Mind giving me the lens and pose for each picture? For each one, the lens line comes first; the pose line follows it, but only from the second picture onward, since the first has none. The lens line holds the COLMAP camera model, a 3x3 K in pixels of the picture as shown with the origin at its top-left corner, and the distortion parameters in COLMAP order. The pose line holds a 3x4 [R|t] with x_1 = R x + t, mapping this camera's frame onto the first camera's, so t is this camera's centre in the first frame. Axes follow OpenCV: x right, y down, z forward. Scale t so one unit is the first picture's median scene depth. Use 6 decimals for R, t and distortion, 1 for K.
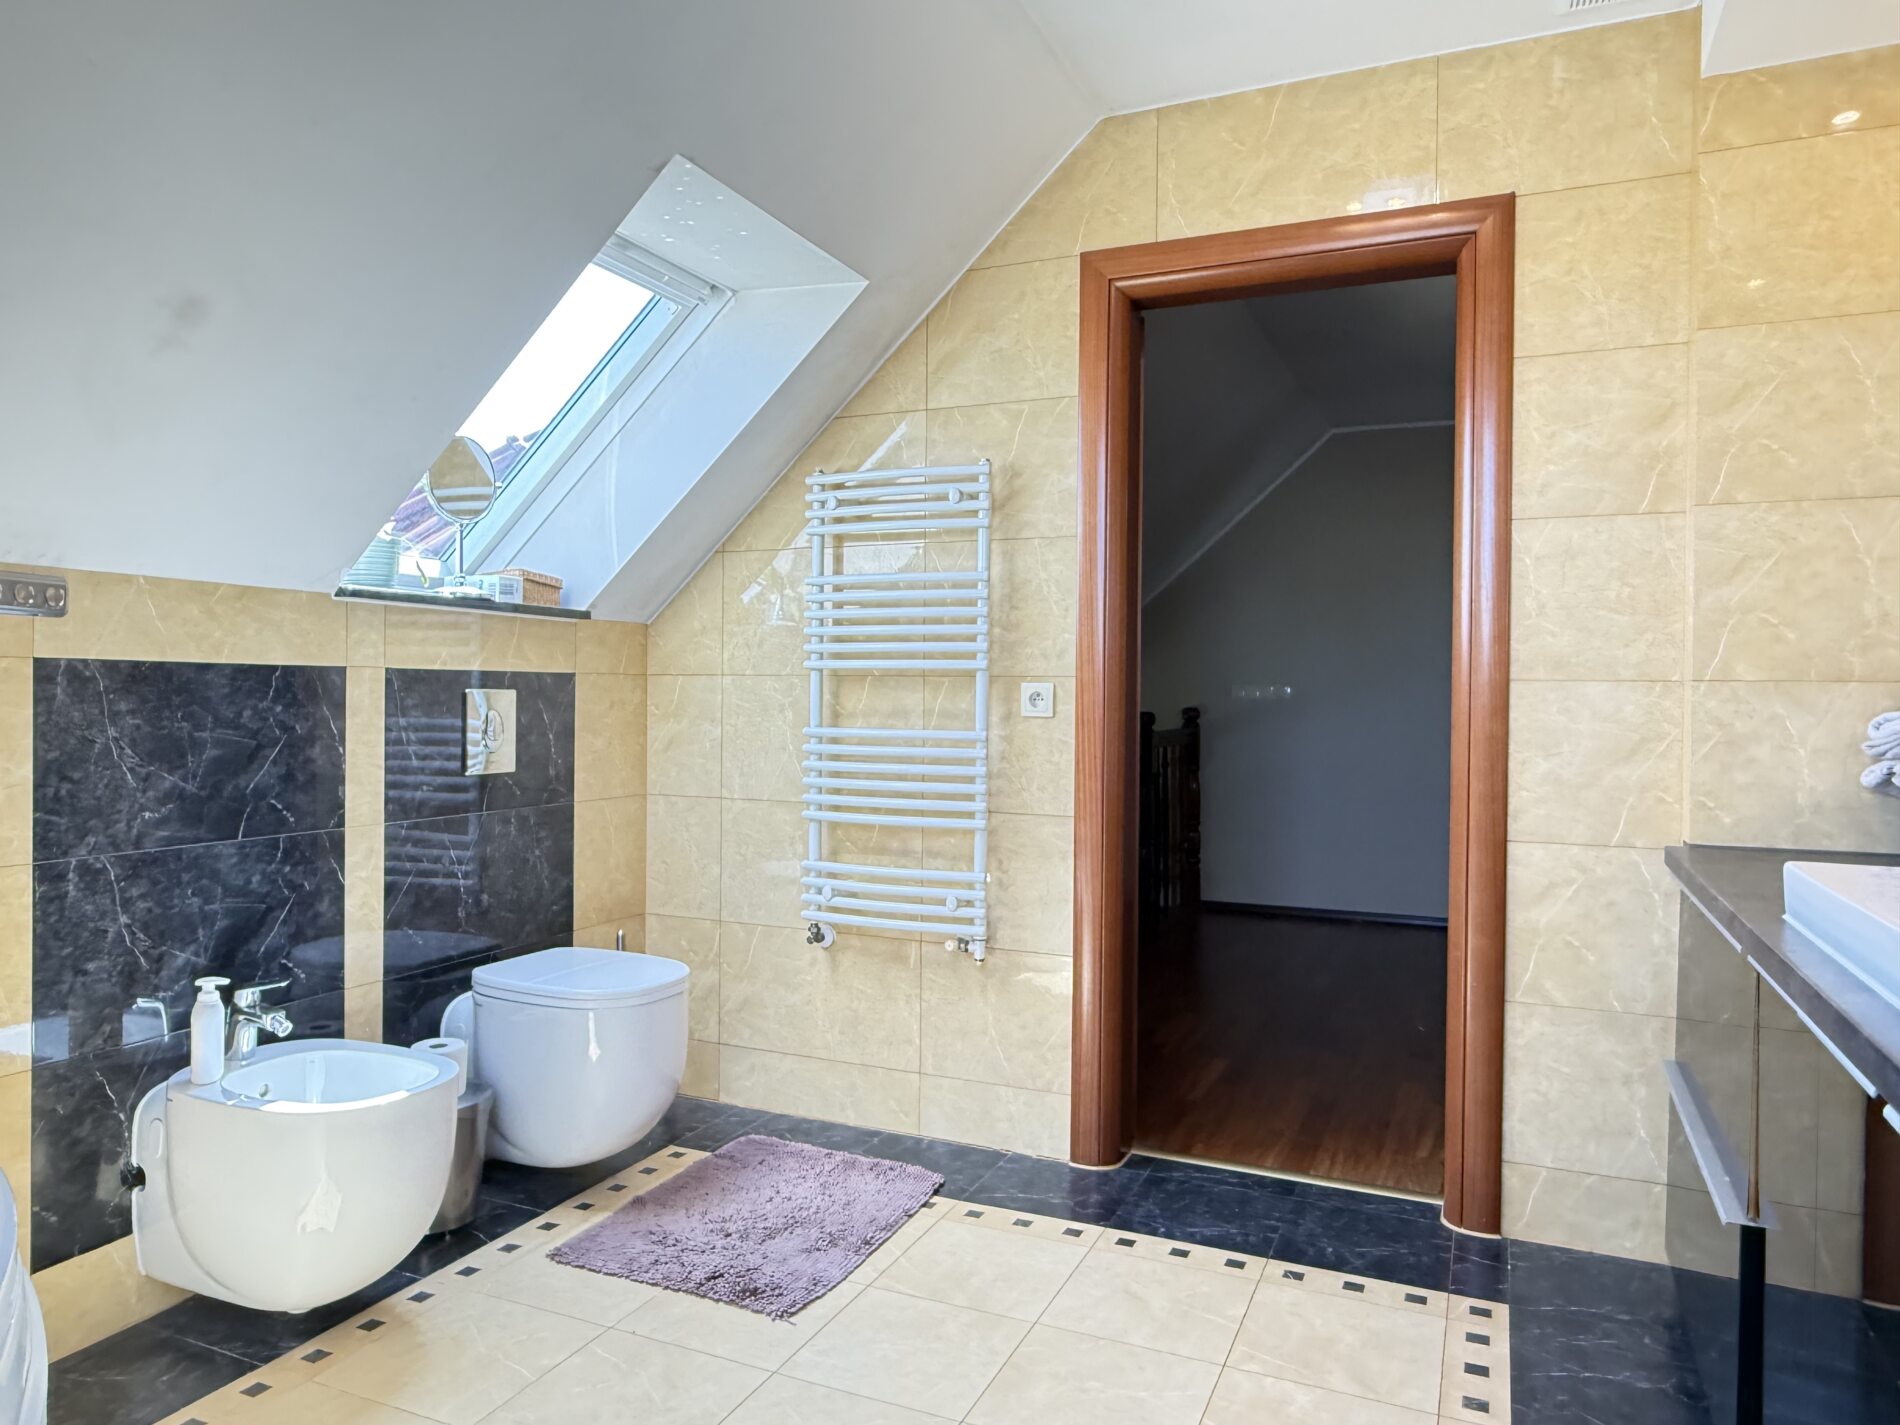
lens RADIAL K [[1211.2, 0, 951.6], [0, 1211.2, 710.7], [0, 0, 1]] dist [0.000867, 0.000510]
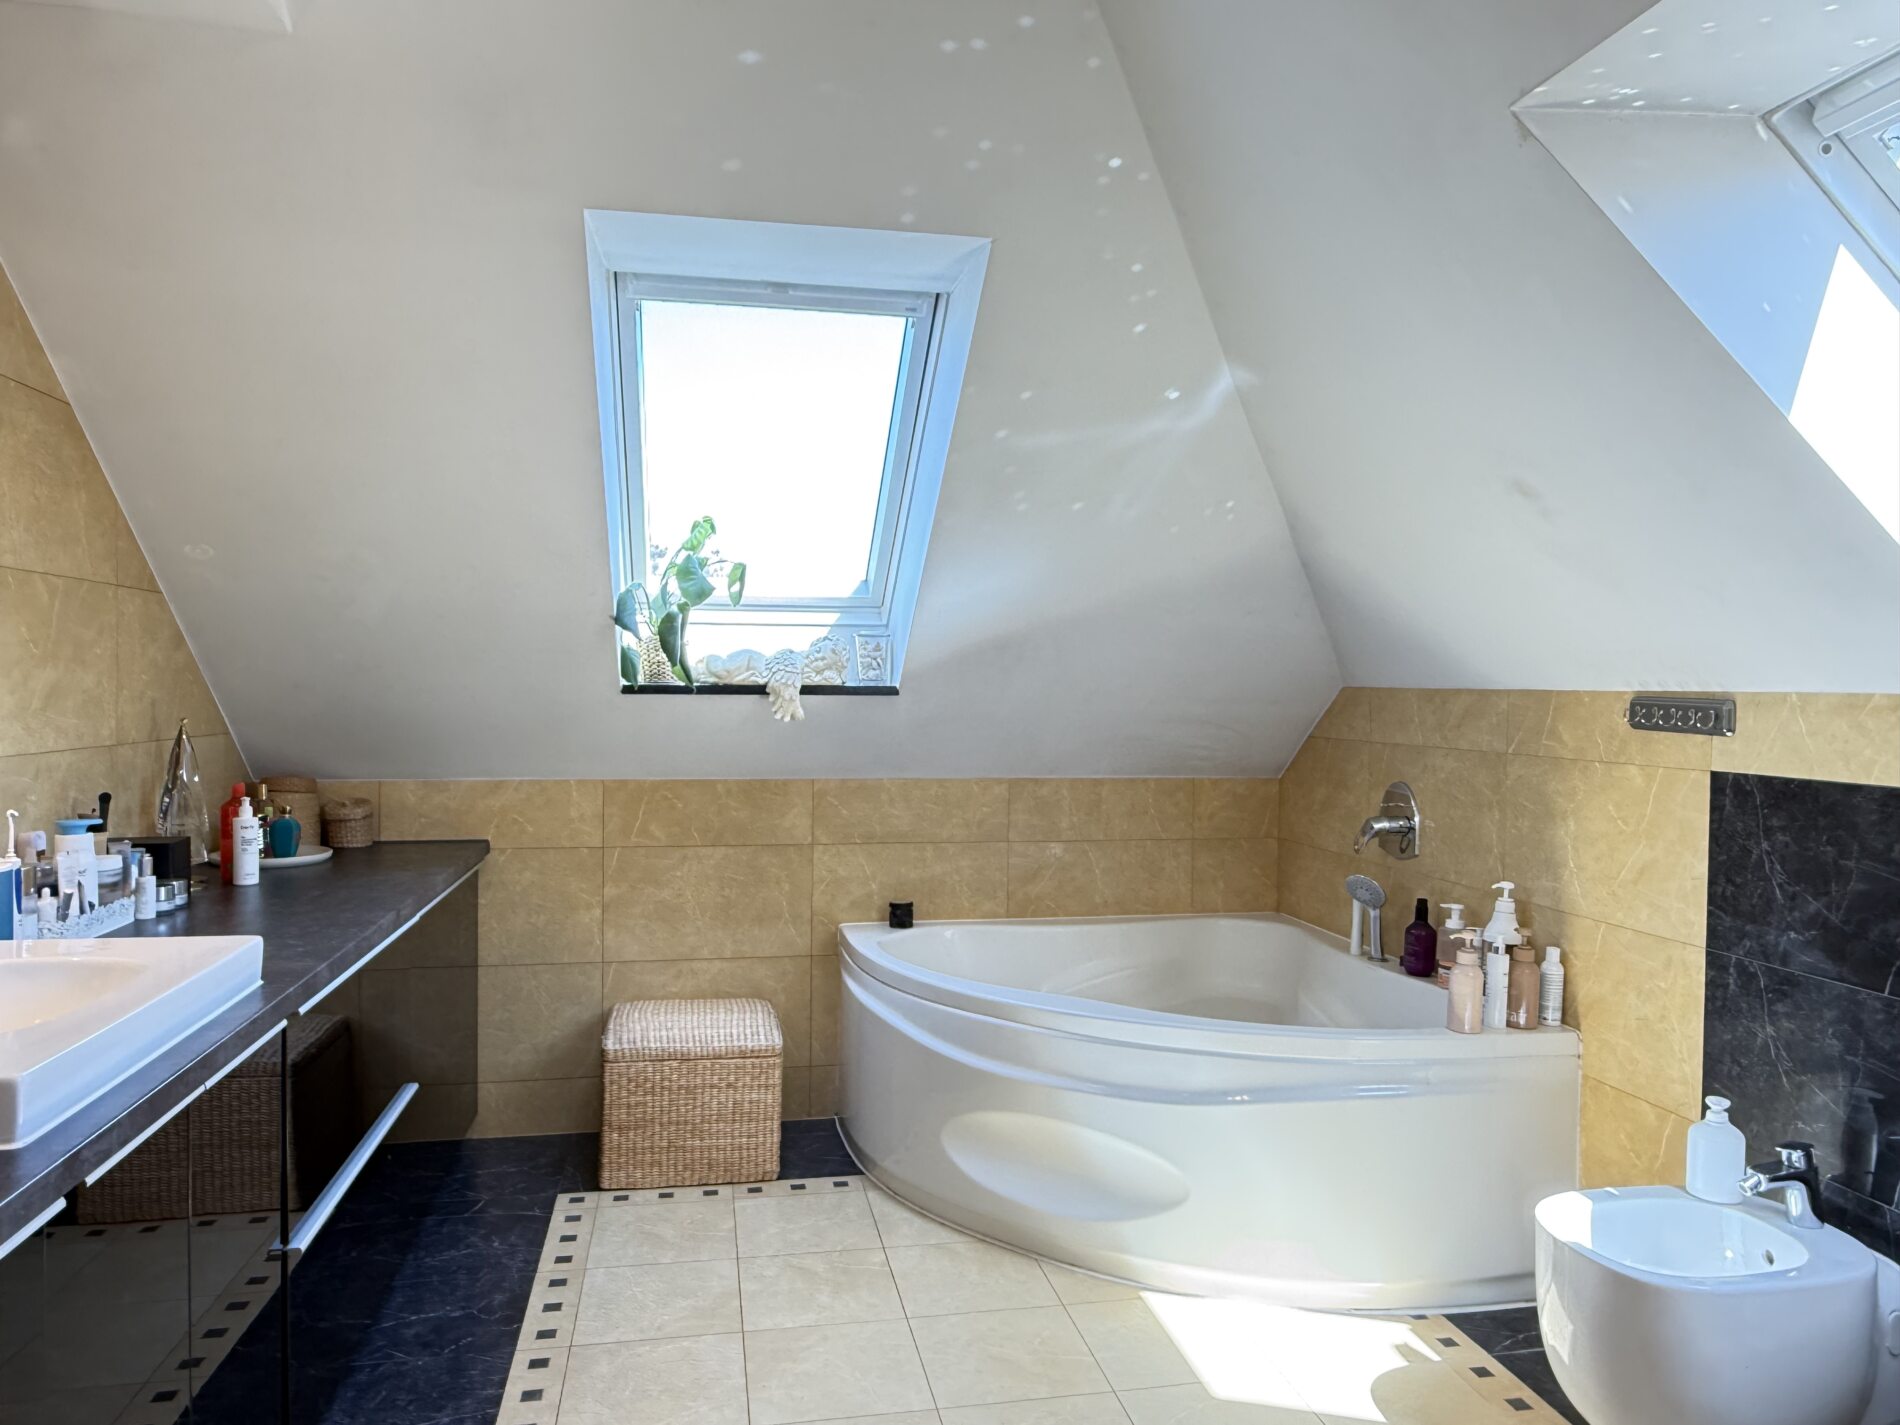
lens RADIAL K [[1273.2, 0, 942.8], [0, 1273.2, 718.4], [0, 0, 1]] dist [0.005864, -0.001448]
pose [[-0.818707, -0.021720, -0.573801, 0.486433], [-0.046608, 0.998501, 0.028705, -0.084669], [0.572317, 0.050245, -0.818492, 1.400369]]
